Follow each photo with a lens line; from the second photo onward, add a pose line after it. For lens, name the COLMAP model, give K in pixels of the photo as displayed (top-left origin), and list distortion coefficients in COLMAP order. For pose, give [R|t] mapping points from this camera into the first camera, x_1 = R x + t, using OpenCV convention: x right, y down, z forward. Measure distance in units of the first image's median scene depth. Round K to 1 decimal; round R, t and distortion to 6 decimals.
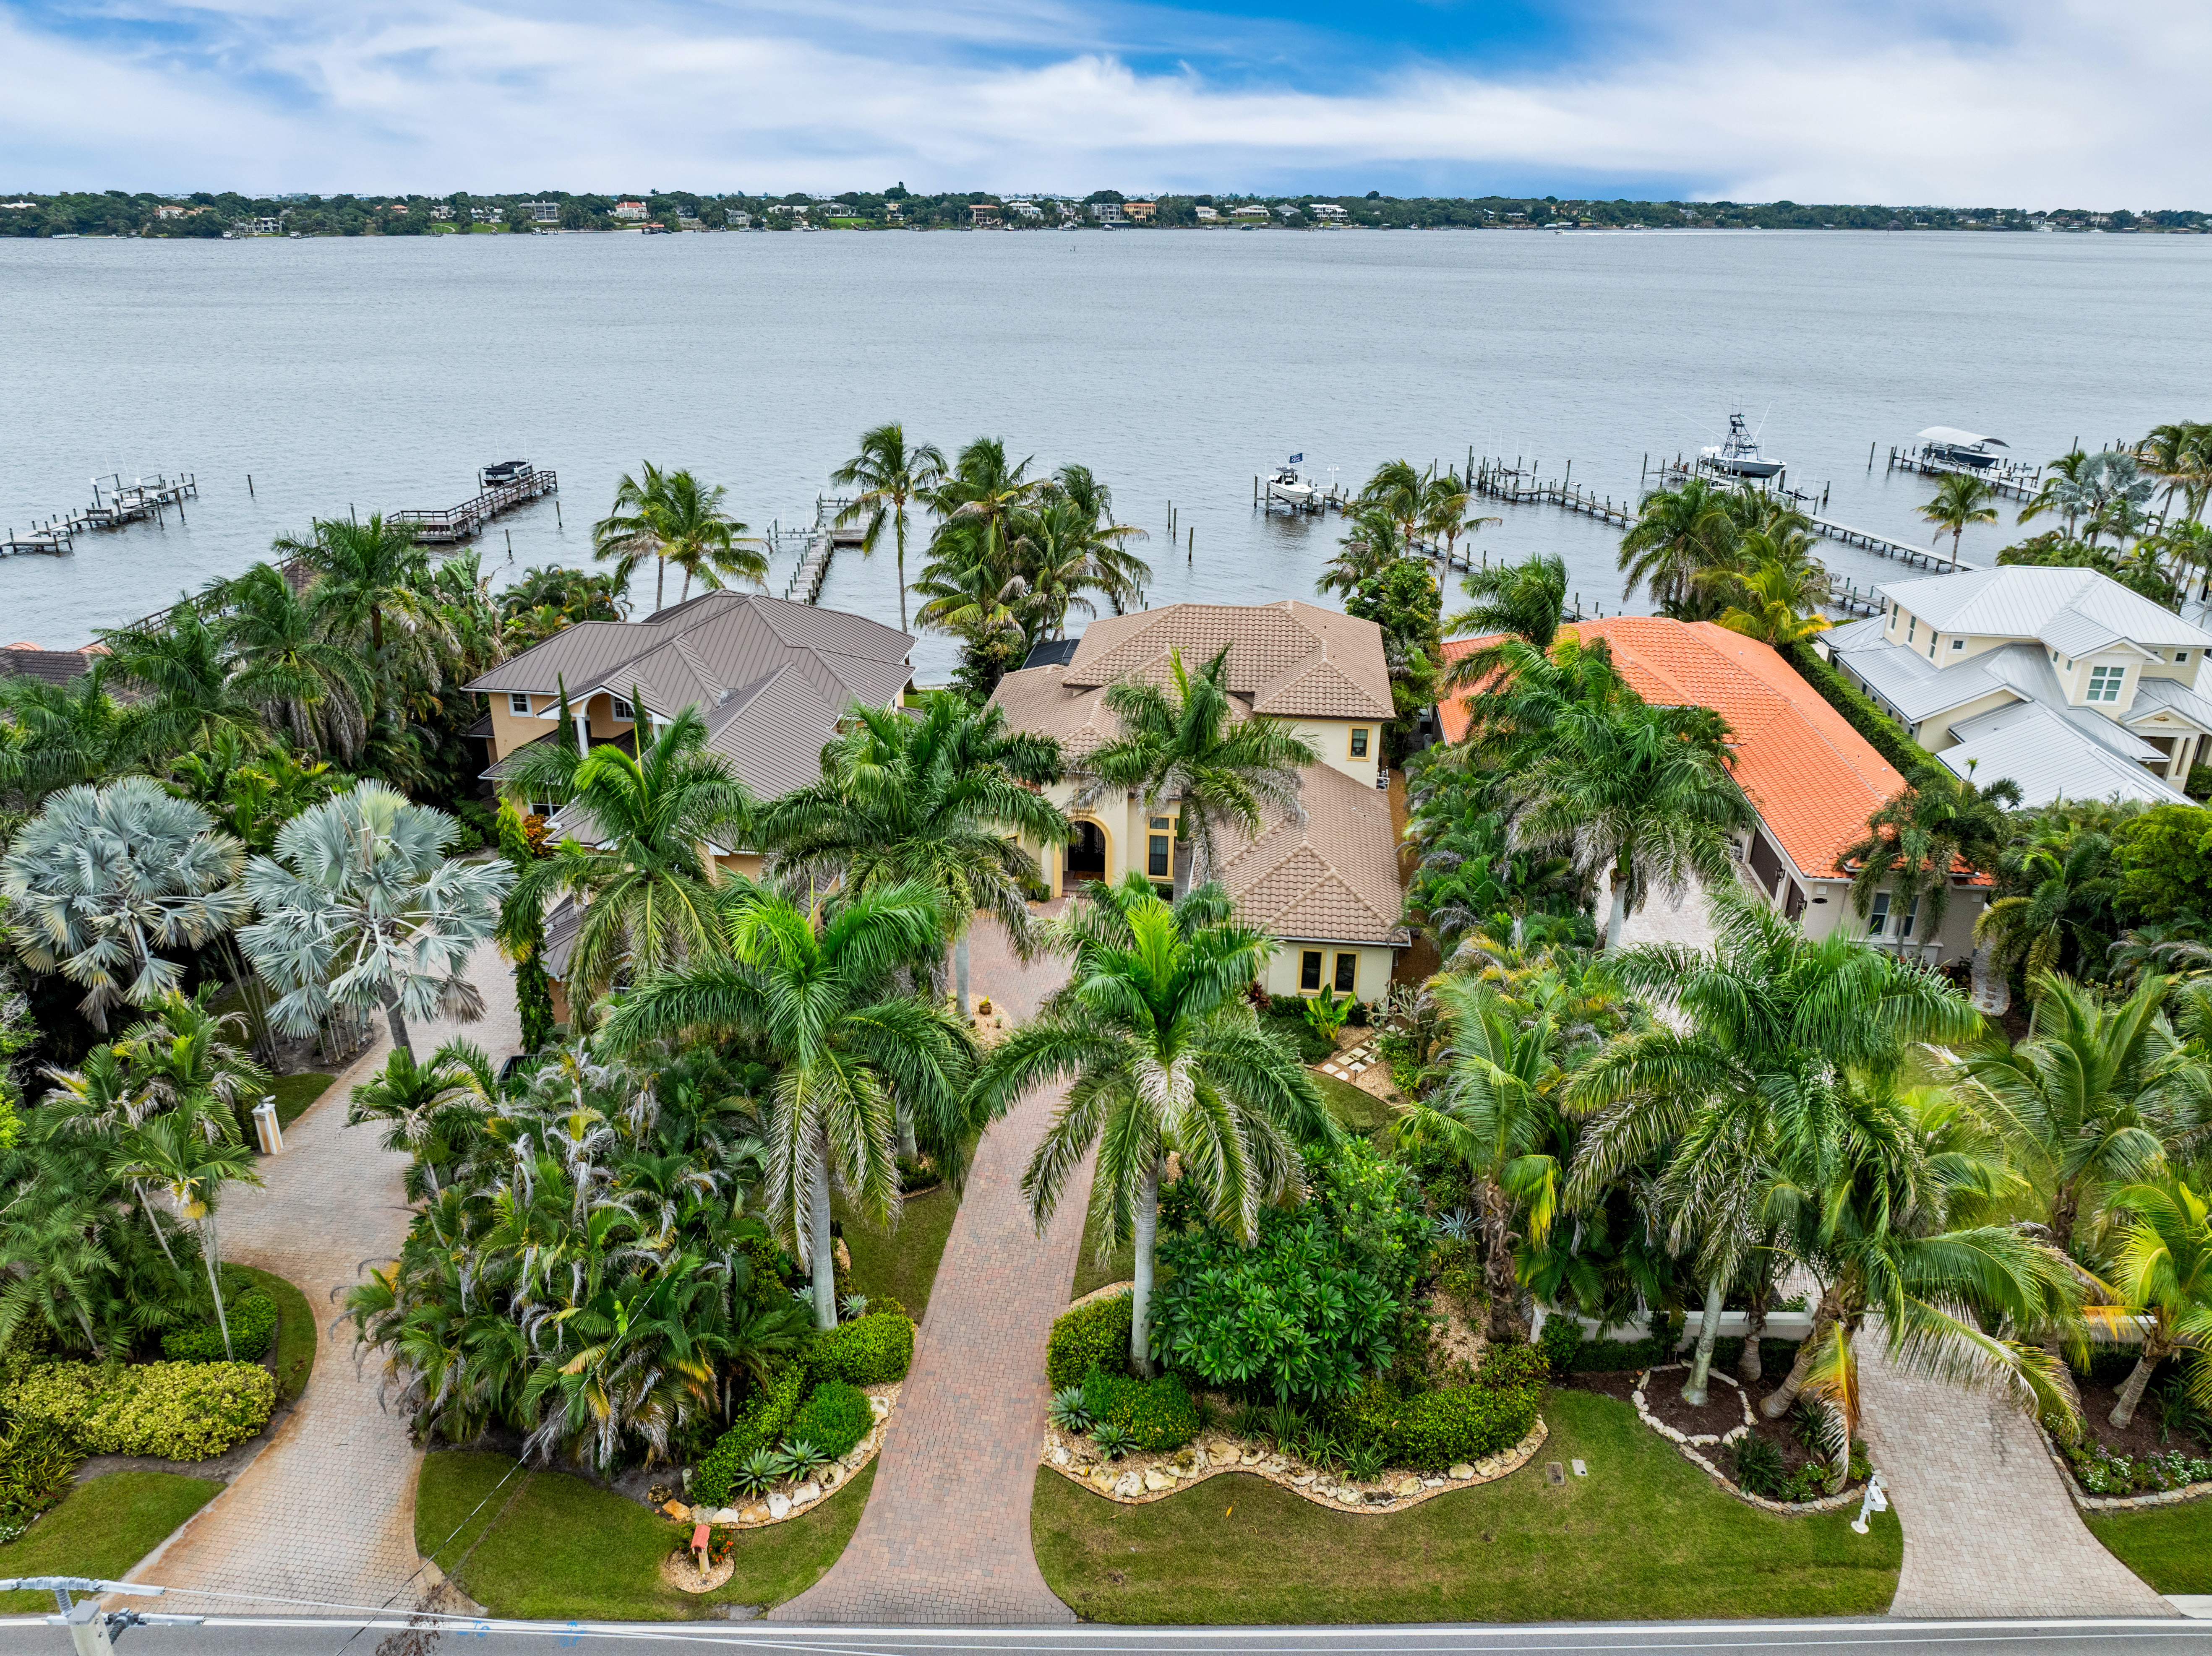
lens RADIAL K [[1498.9, 0, 1106.0], [0, 1498.9, 828.0], [0, 0, 1]] dist [-0.055680, 0.046114]
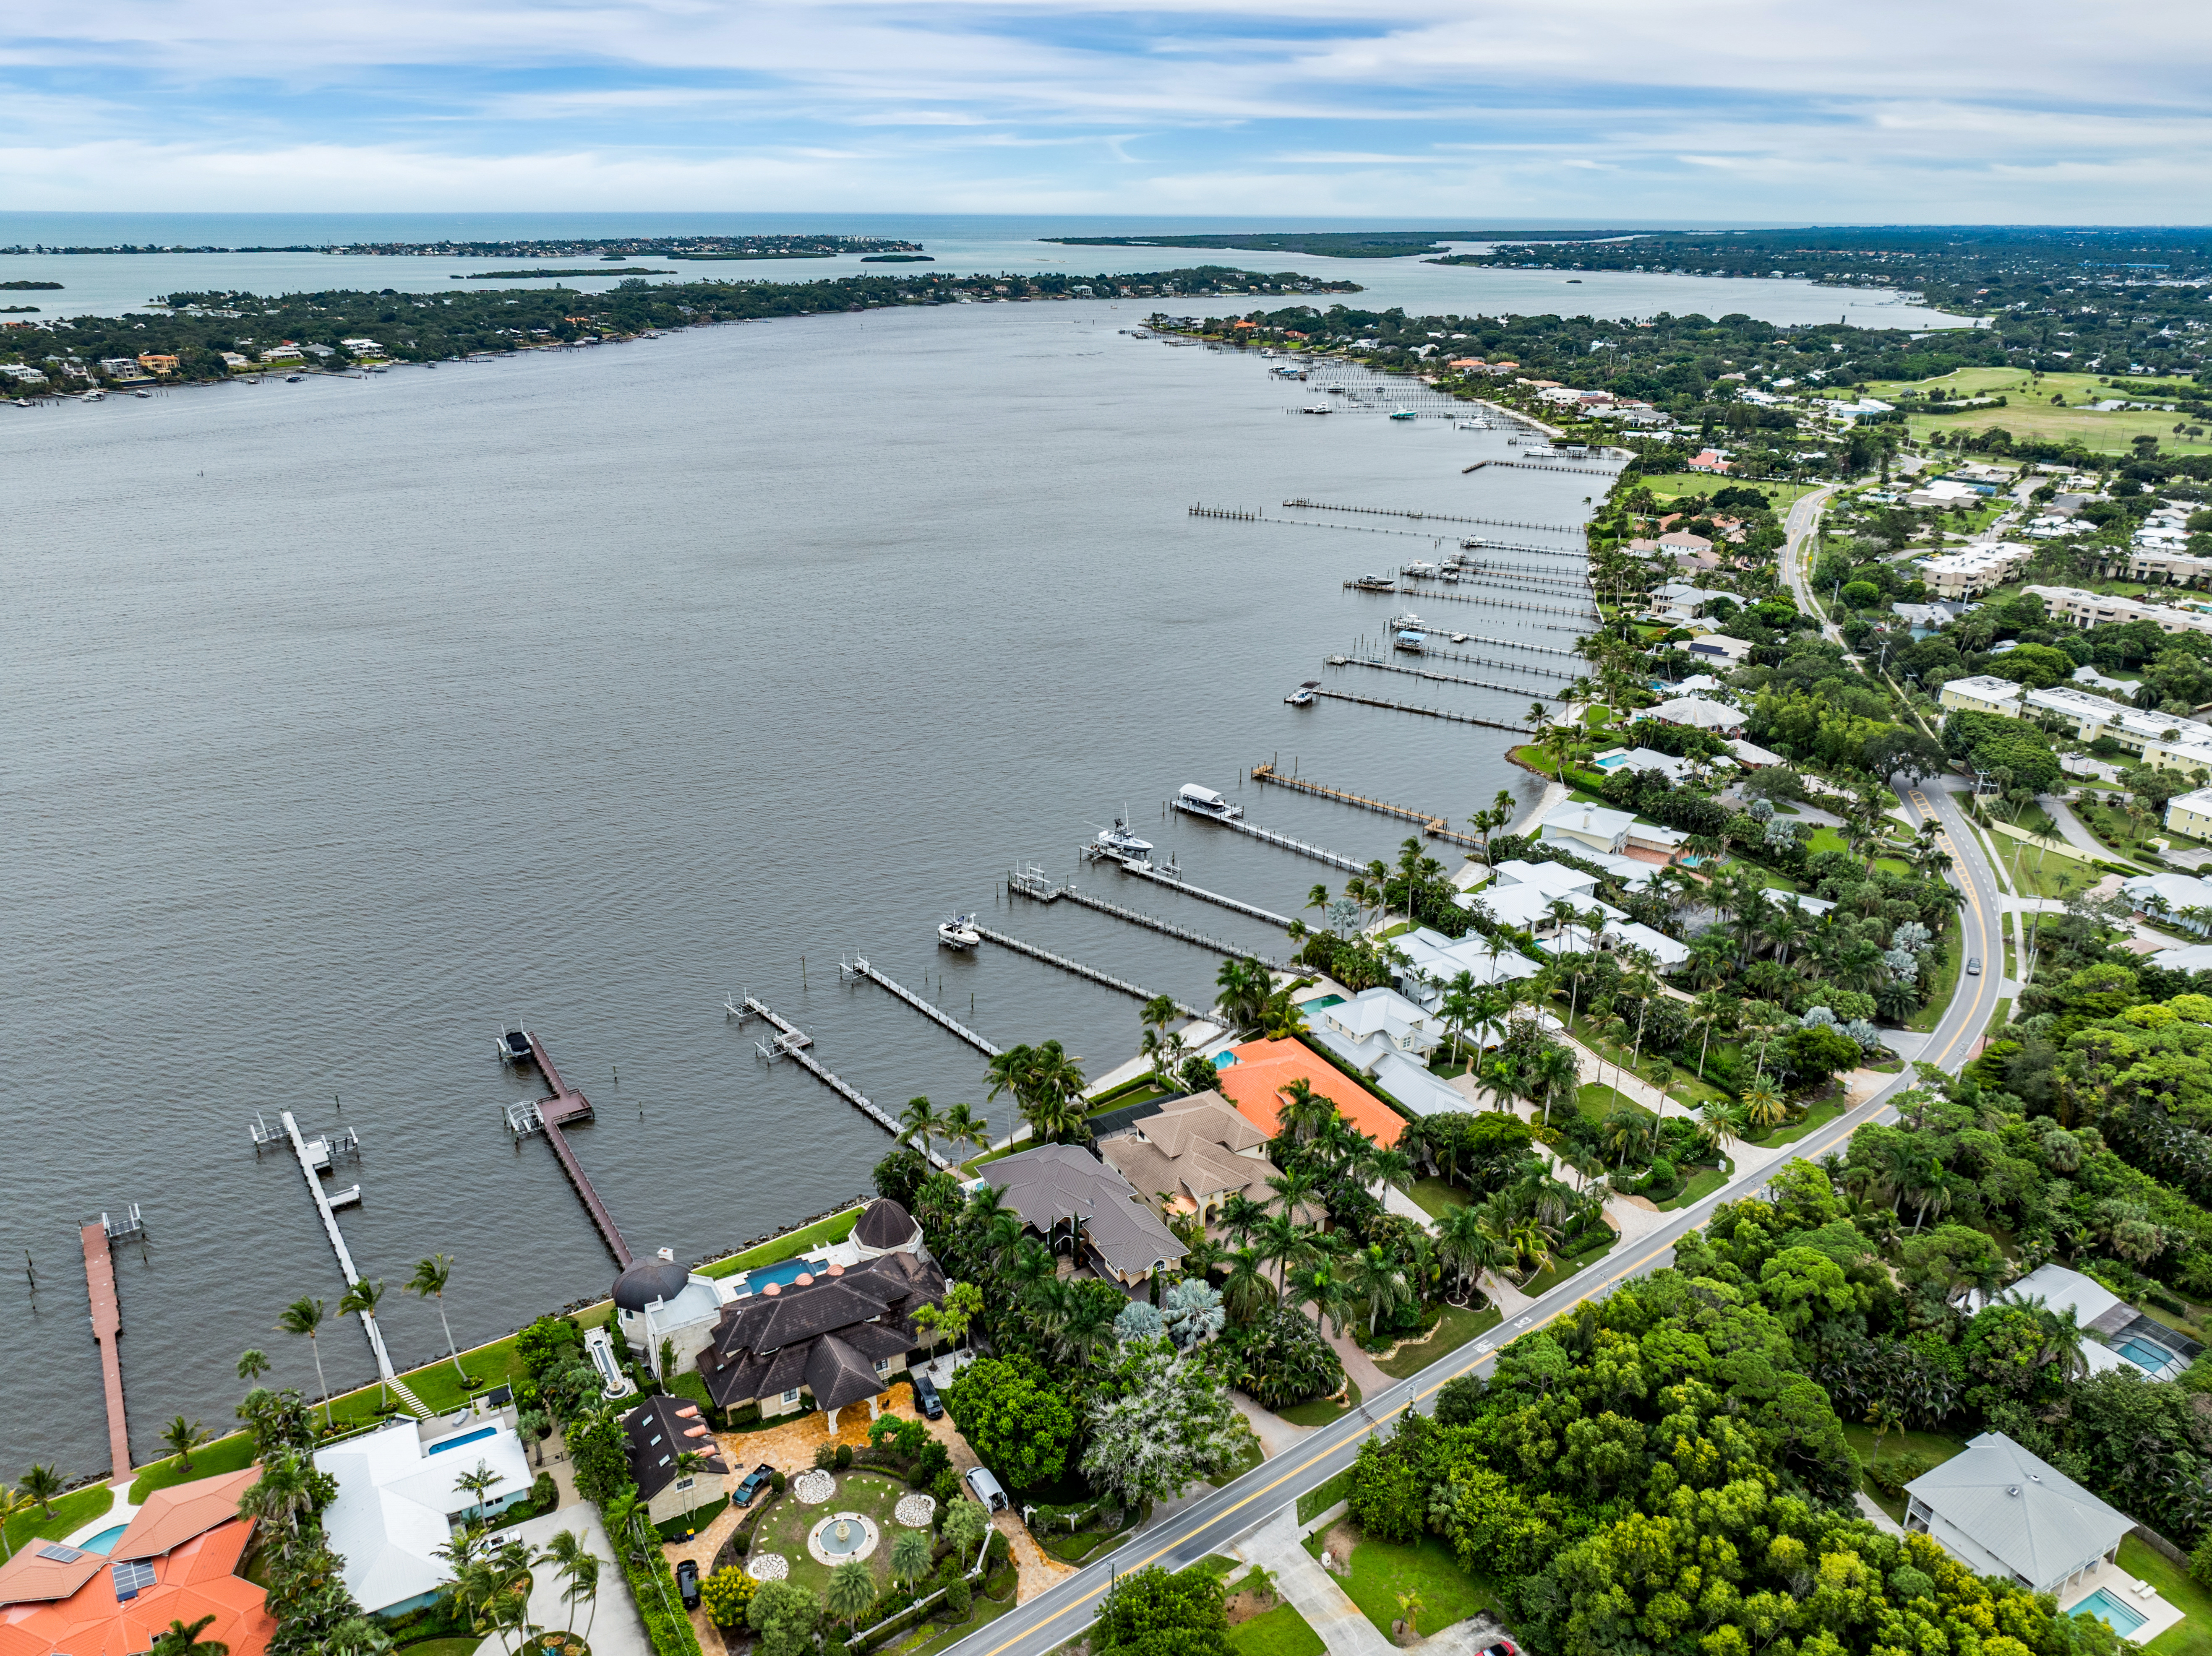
lens RADIAL K [[1513.3, 0, 1106.0], [0, 1513.3, 828.0], [0, 0, 1]] dist [-0.047024, 0.035074]
pose [[0.804832, -0.197727, 0.559597, -0.087169], [0.213849, 0.976152, 0.037346, -0.045300], [-0.553637, 0.089612, 0.827923, -0.075666]]
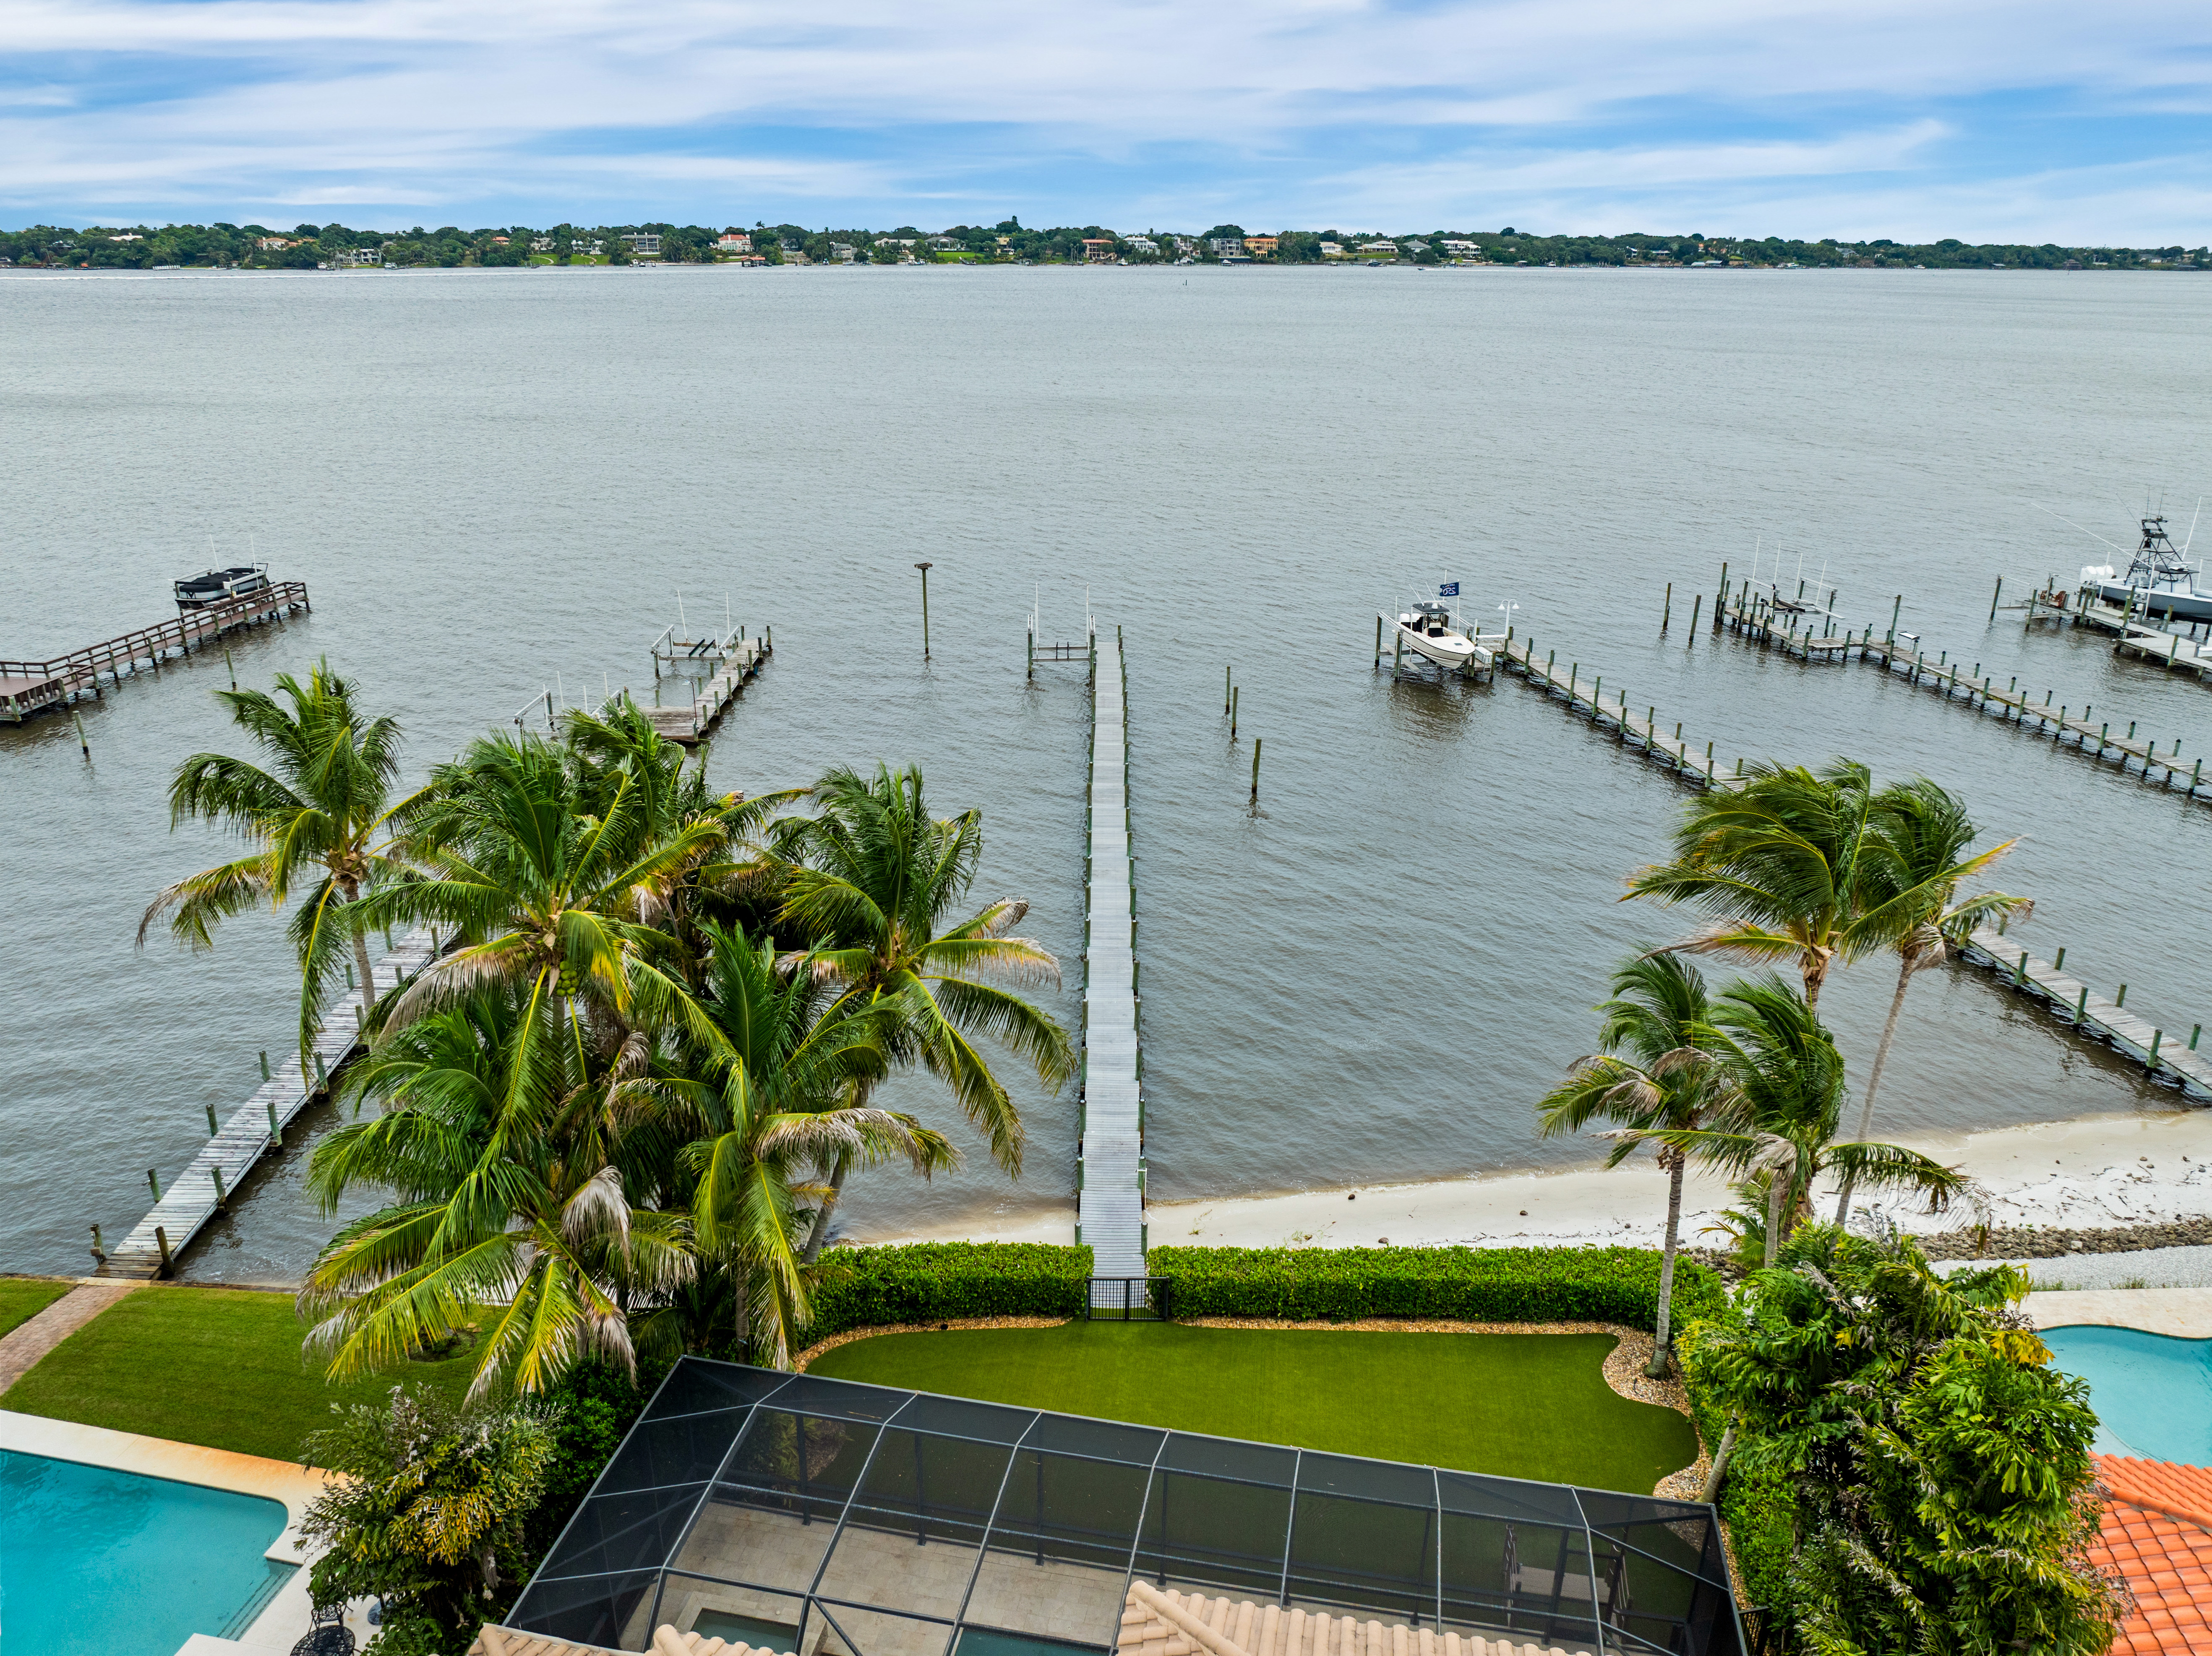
lens RADIAL K [[1513.3, 0, 1106.0], [0, 1513.3, 828.0], [0, 0, 1]] dist [-0.047024, 0.035074]
pose [[0.996981, 0.029364, -0.071879, 0.004285], [-0.031279, 0.999181, -0.025673, -0.015615], [0.071066, 0.027844, 0.997083, 0.045495]]
